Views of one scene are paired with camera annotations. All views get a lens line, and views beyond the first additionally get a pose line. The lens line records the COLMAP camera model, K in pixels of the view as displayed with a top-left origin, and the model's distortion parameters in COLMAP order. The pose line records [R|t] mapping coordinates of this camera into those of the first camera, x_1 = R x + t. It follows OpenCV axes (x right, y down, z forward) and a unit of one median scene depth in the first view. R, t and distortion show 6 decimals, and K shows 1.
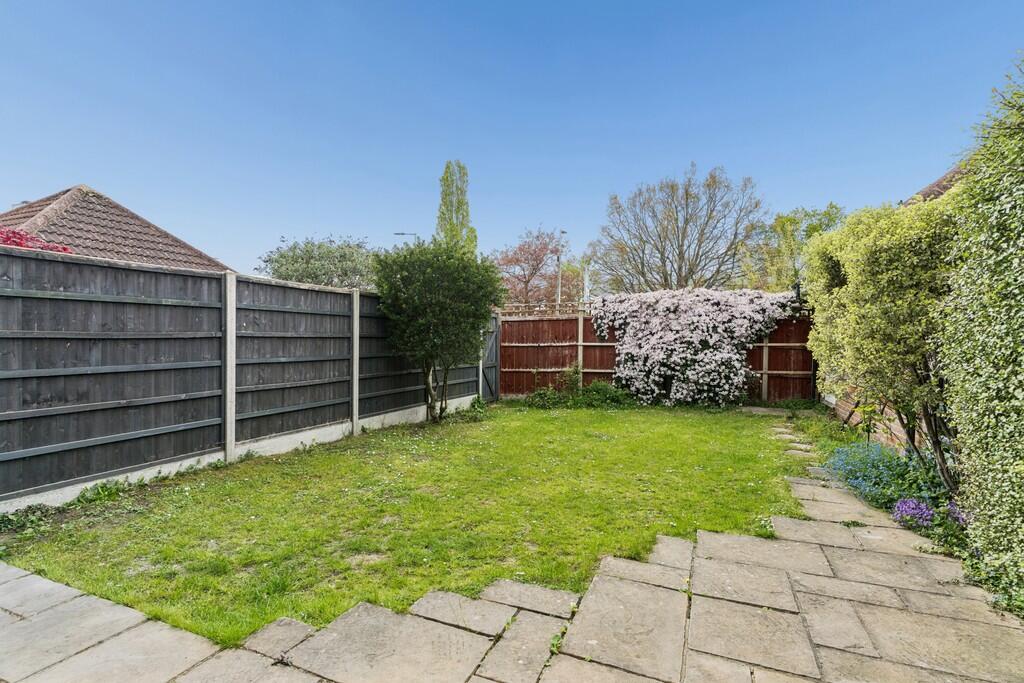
lens RADIAL K [[488.0, 0, 514.0], [0, 488.0, 348.0], [0, 0, 1]] dist [0.002119, -0.000534]
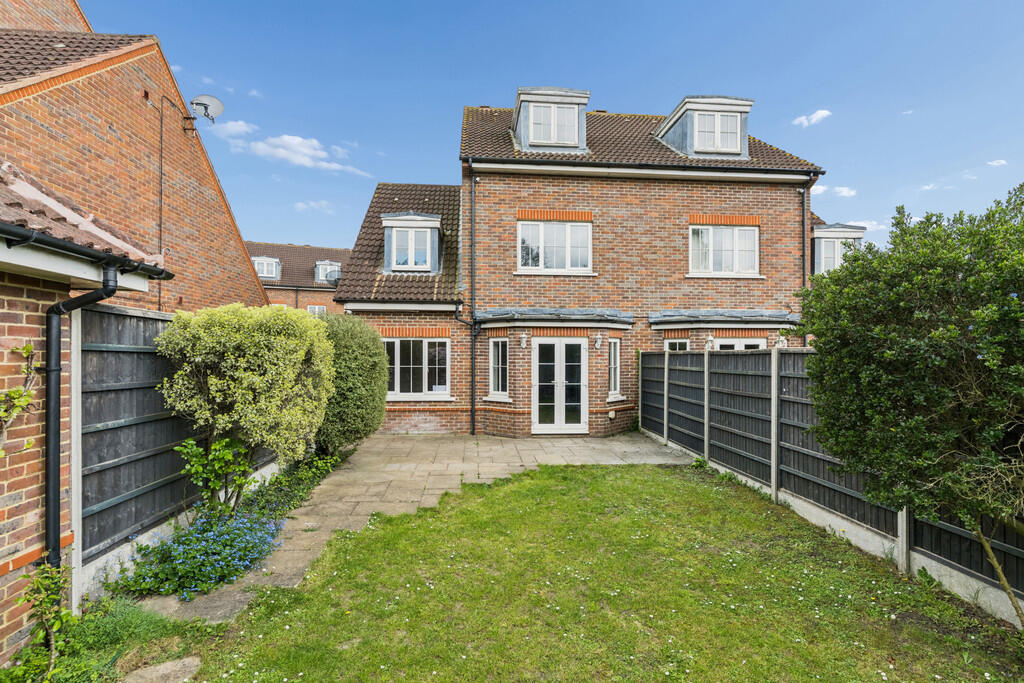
lens RADIAL K [[488.0, 0, 507.5], [0, 488.0, 347.6], [0, 0, 1]] dist [0.002119, -0.000534]
pose [[-0.904807, -0.016292, -0.425510, 0.286464], [-0.016210, 0.999861, -0.003814, -0.069811], [0.425513, 0.003447, -0.904946, 0.936482]]
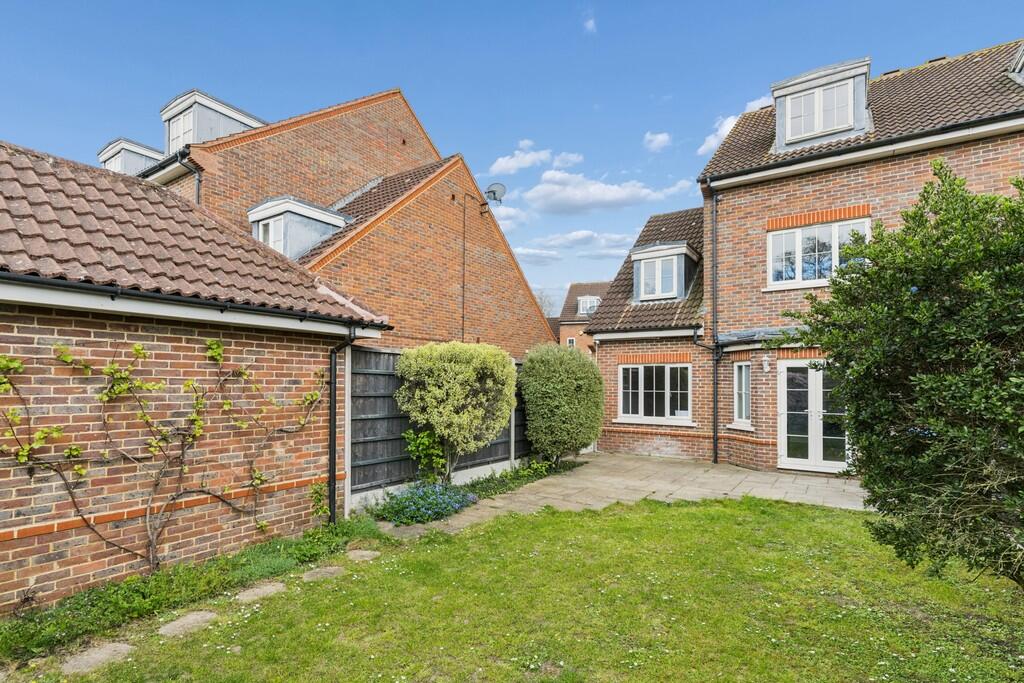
lens RADIAL K [[488.0, 0, 498.6], [0, 488.0, 369.7], [0, 0, 1]] dist [0.002119, -0.000534]
pose [[-0.972495, -0.006619, 0.232829, 0.080271], [-0.009005, 0.999917, -0.009185, -0.064292], [-0.232749, -0.011029, -0.972474, 1.059171]]
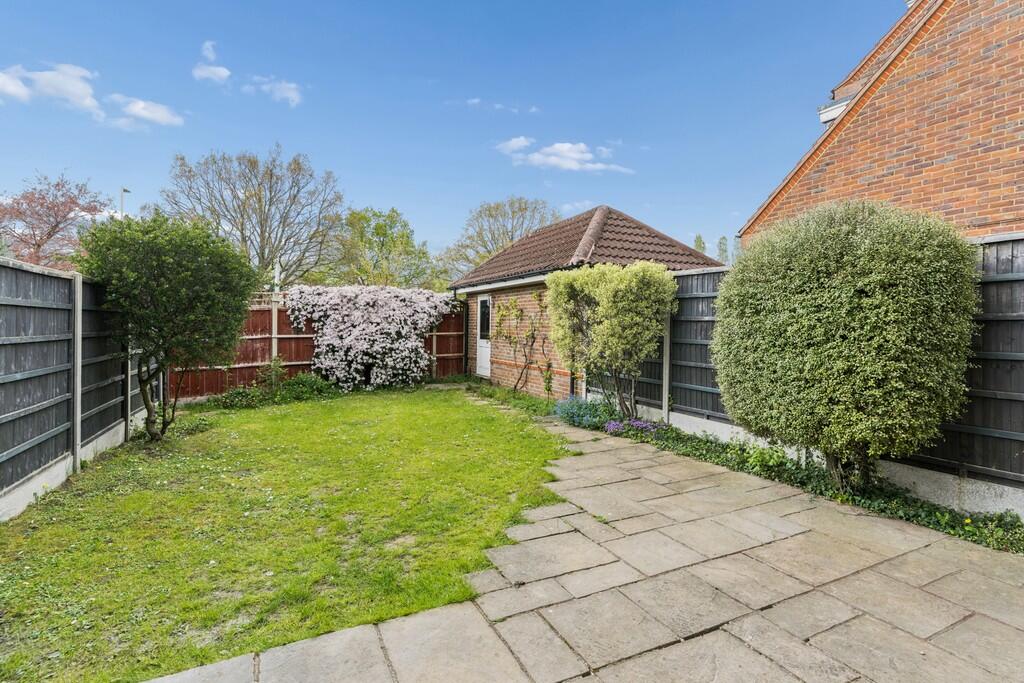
lens RADIAL K [[488.0, 0, 516.7], [0, 488.0, 333.5], [0, 0, 1]] dist [0.002119, -0.000534]
pose [[0.656950, -0.018950, 0.753696, -0.304500], [0.015808, 0.999811, 0.011359, -0.019407], [-0.753768, 0.004452, 0.657125, 0.015488]]
